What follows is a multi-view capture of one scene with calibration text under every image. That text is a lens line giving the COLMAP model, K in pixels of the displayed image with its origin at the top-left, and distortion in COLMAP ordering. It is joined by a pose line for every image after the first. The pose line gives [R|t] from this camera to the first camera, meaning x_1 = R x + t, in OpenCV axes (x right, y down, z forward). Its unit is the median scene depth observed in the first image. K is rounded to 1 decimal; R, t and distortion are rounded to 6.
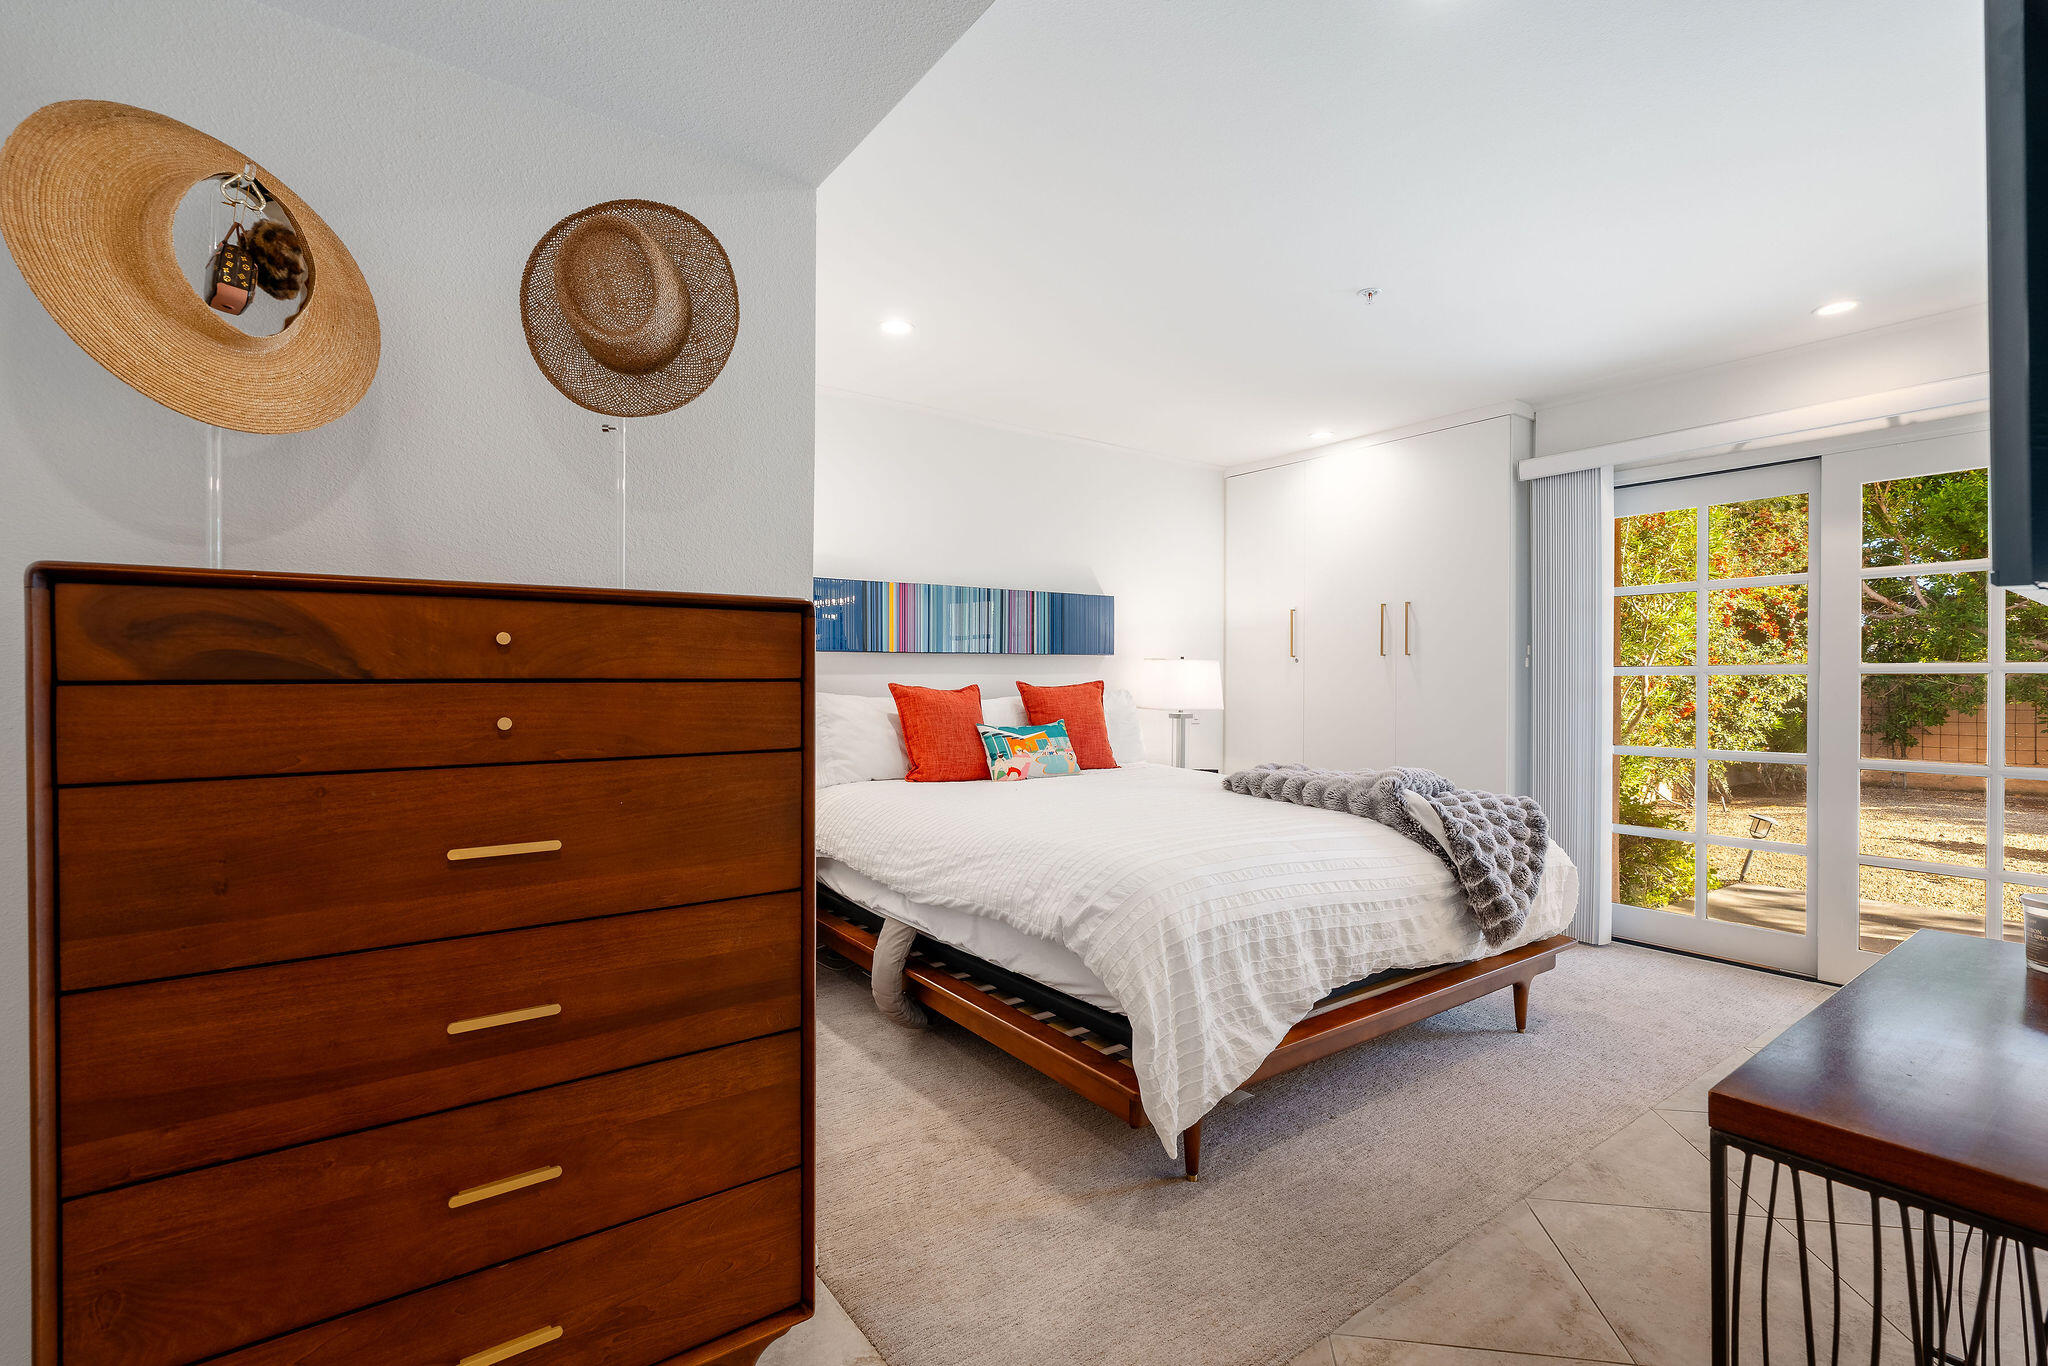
lens RADIAL K [[916.8, 0, 1027.4], [0, 916.8, 695.9], [0, 0, 1]] dist [-0.003612, 0.001727]
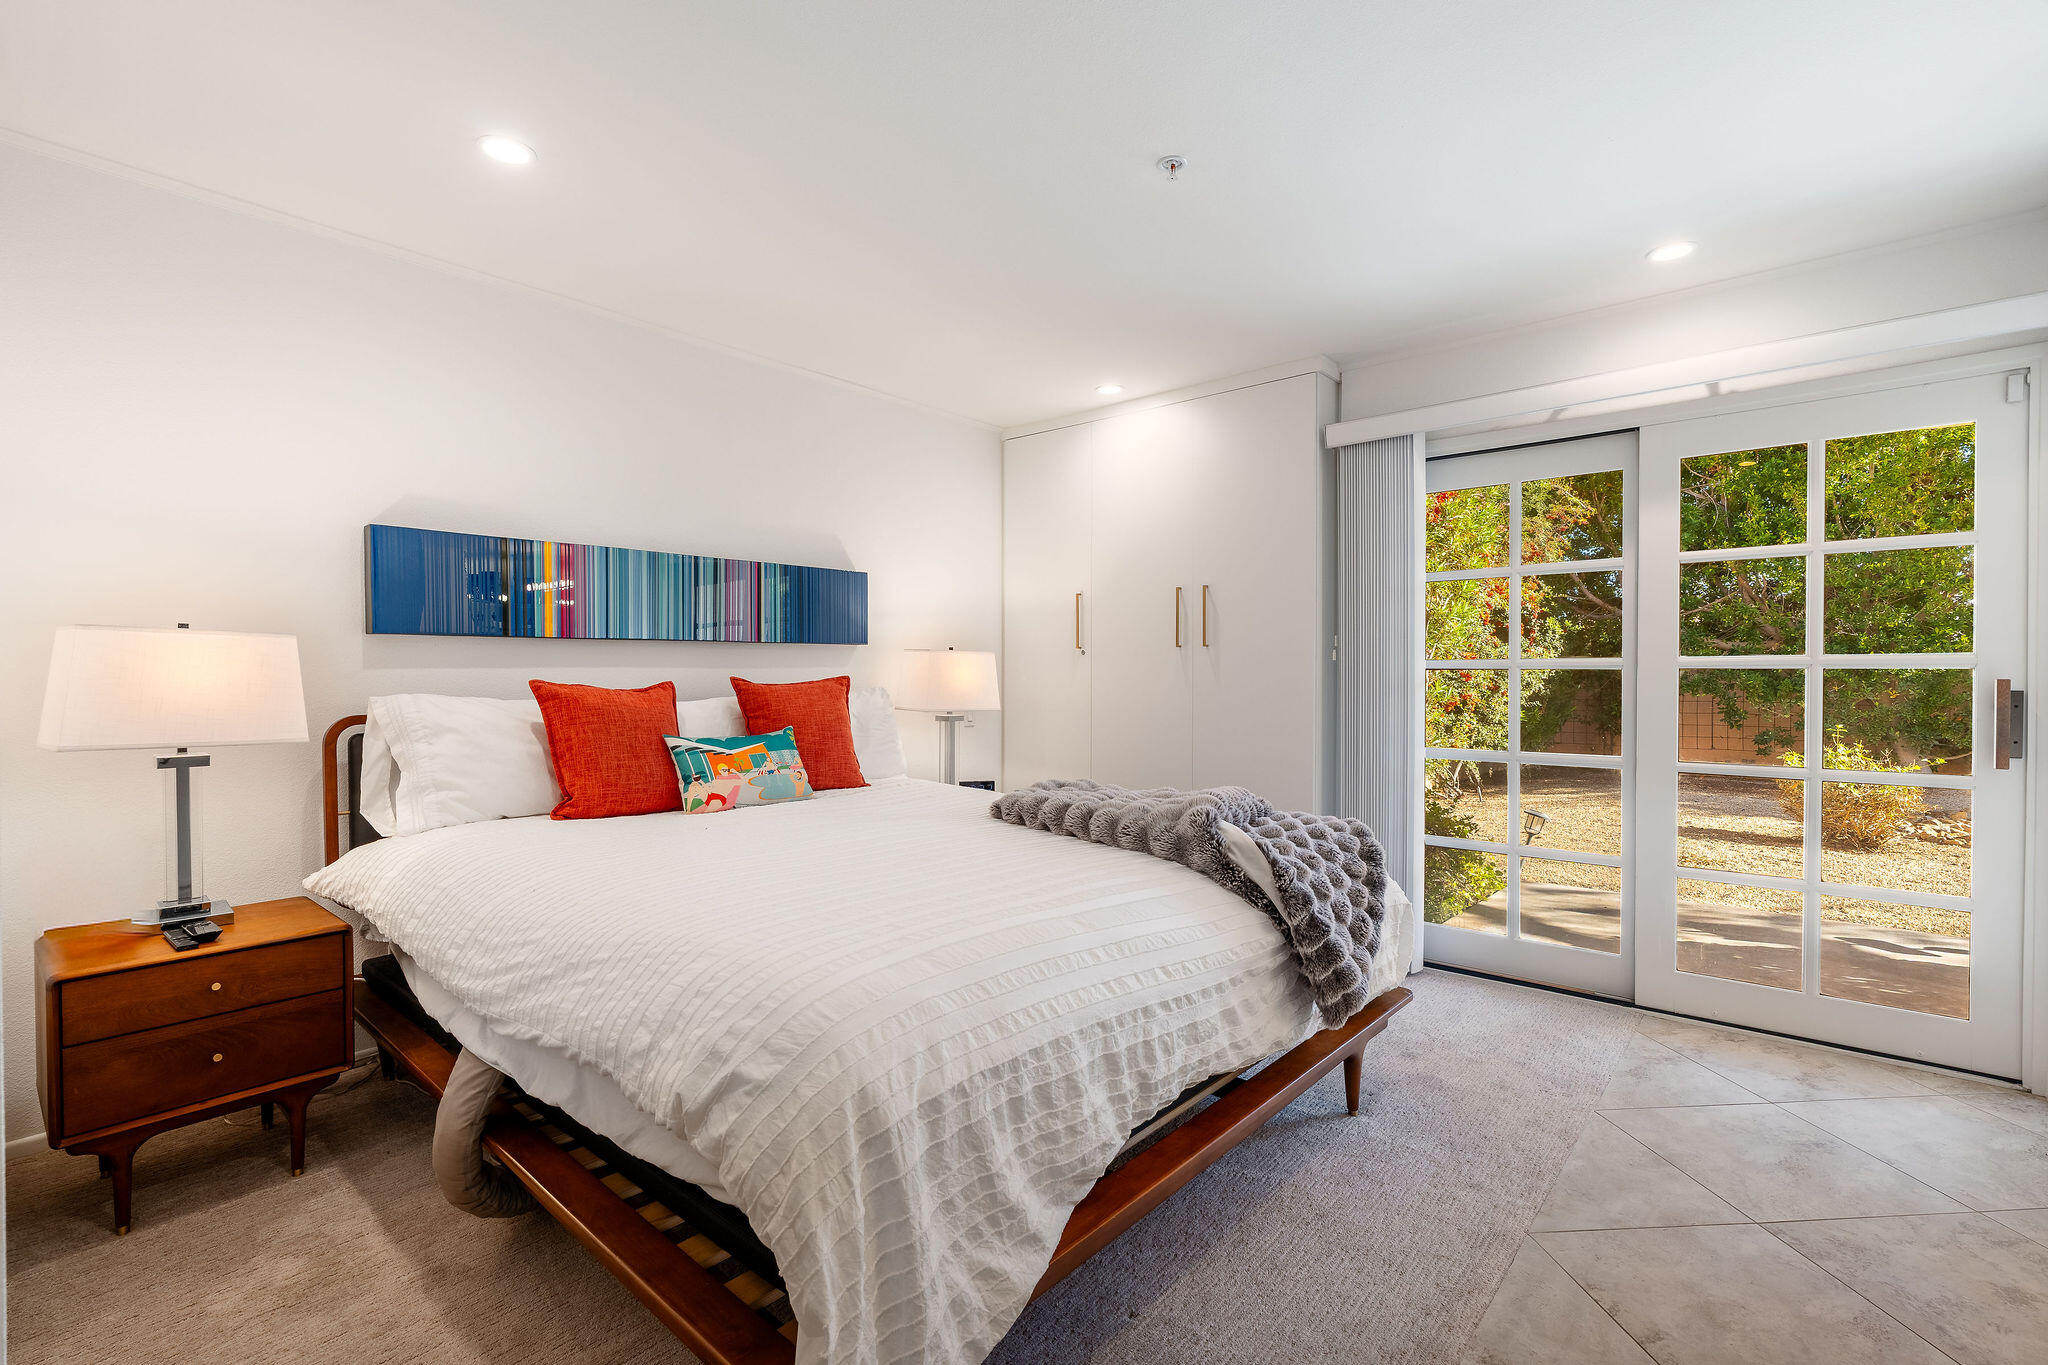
lens RADIAL K [[916.8, 0, 1020.6], [0, 916.8, 687.7], [0, 0, 1]] dist [-0.003612, 0.001727]
pose [[0.976899, -0.003265, 0.213679, 0.069410], [0.004006, 0.999987, -0.003033, -0.004272], [-0.213666, 0.003819, 0.976899, 0.227461]]
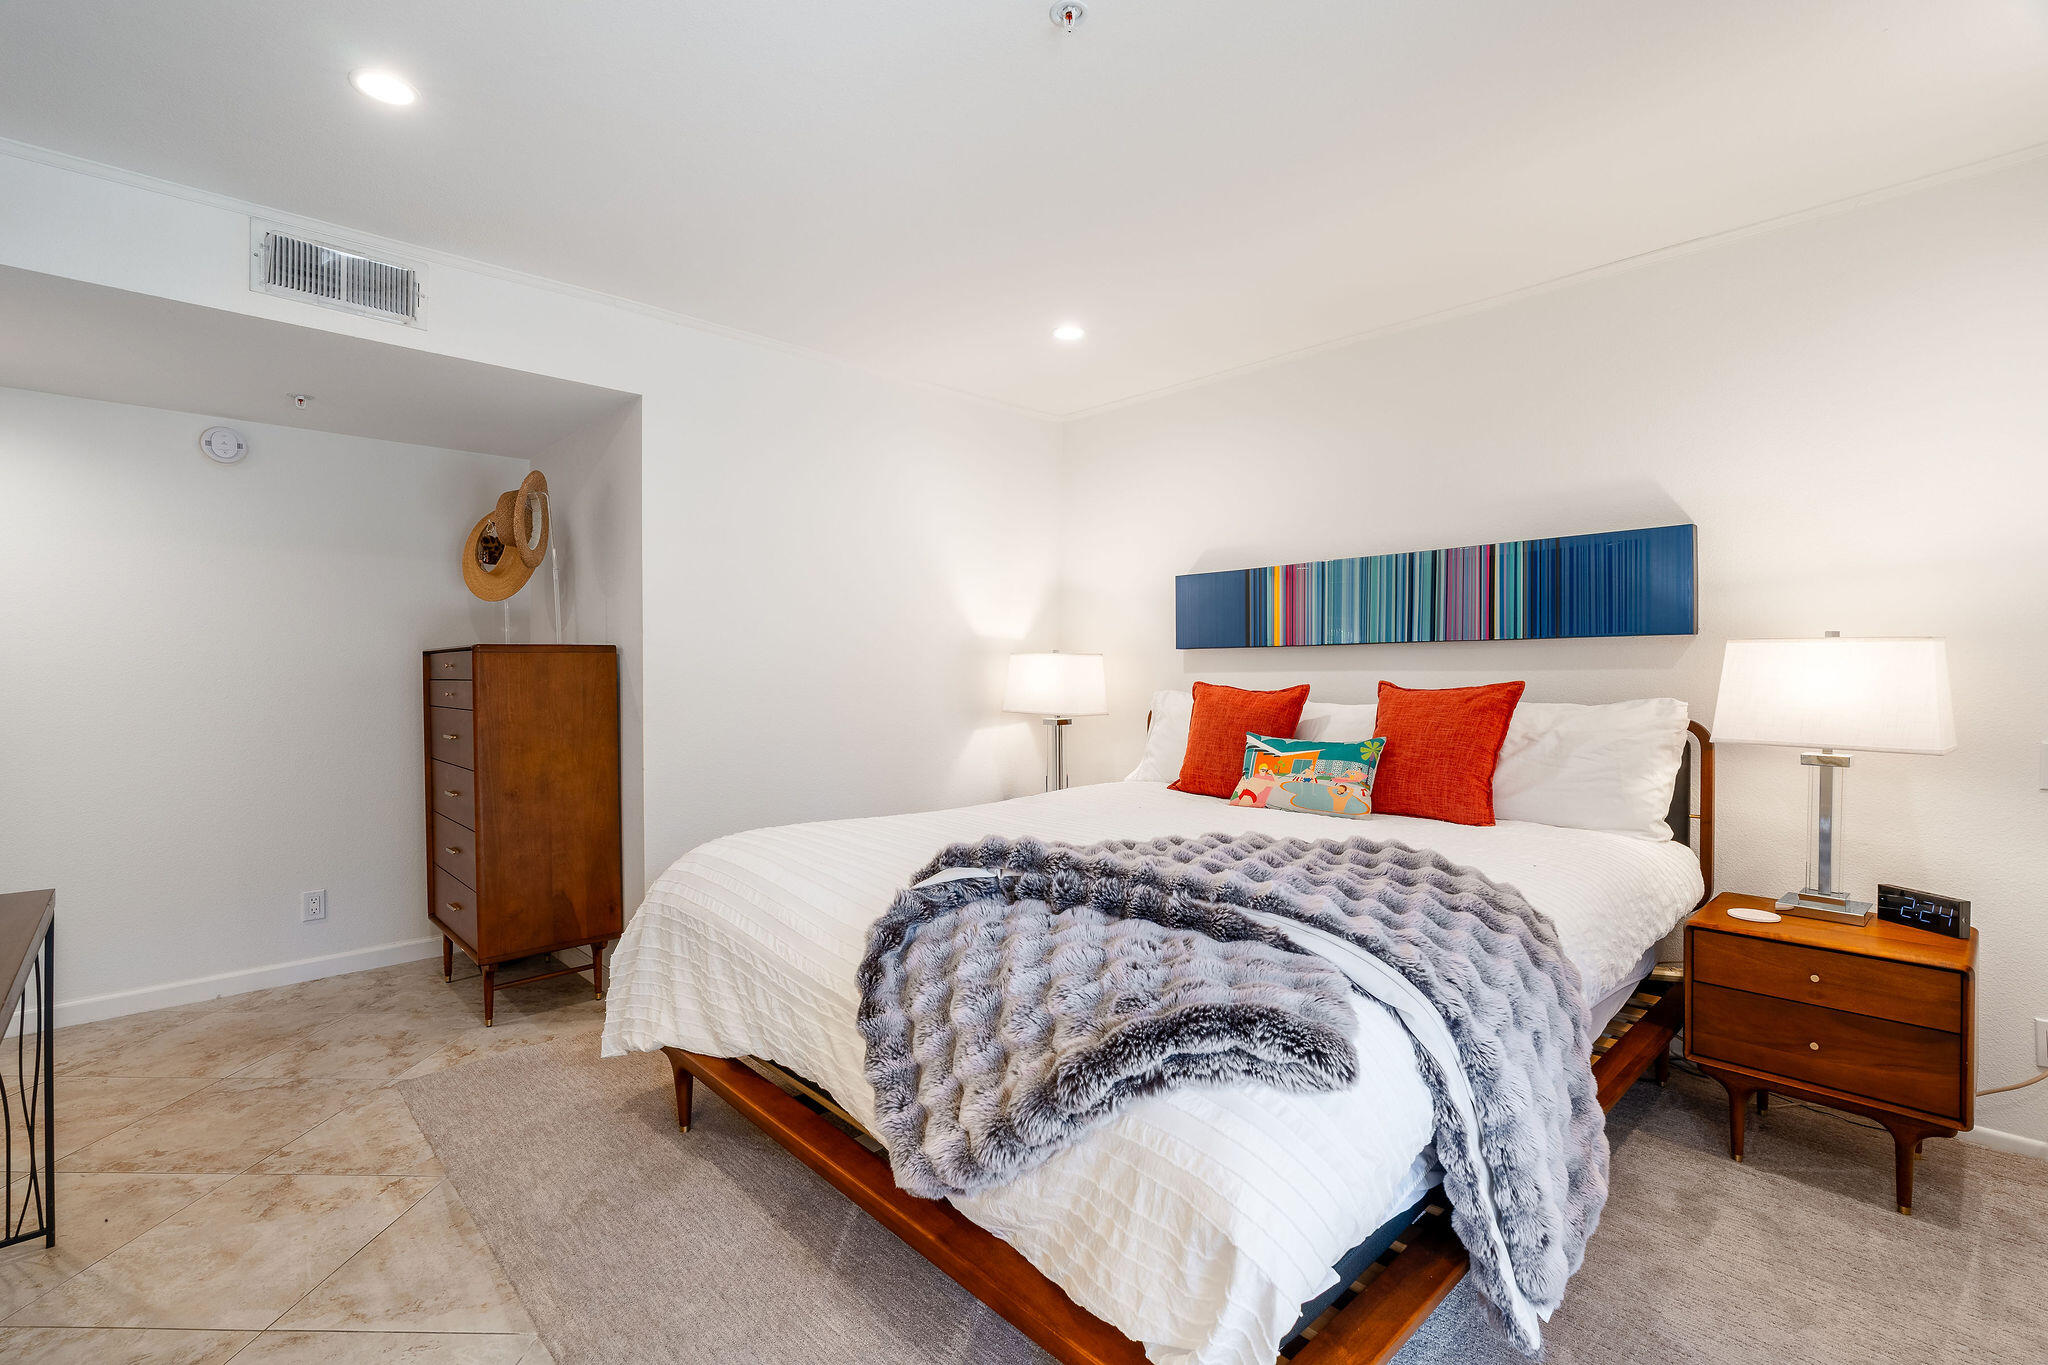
lens RADIAL K [[916.8, 0, 1022.8], [0, 916.8, 680.7], [0, 0, 1]] dist [-0.003612, 0.001727]
pose [[0.122409, 0.009012, -0.992439, 0.758449], [-0.020018, 0.999778, 0.006609, -0.017571], [0.992278, 0.019057, 0.122563, 0.721342]]
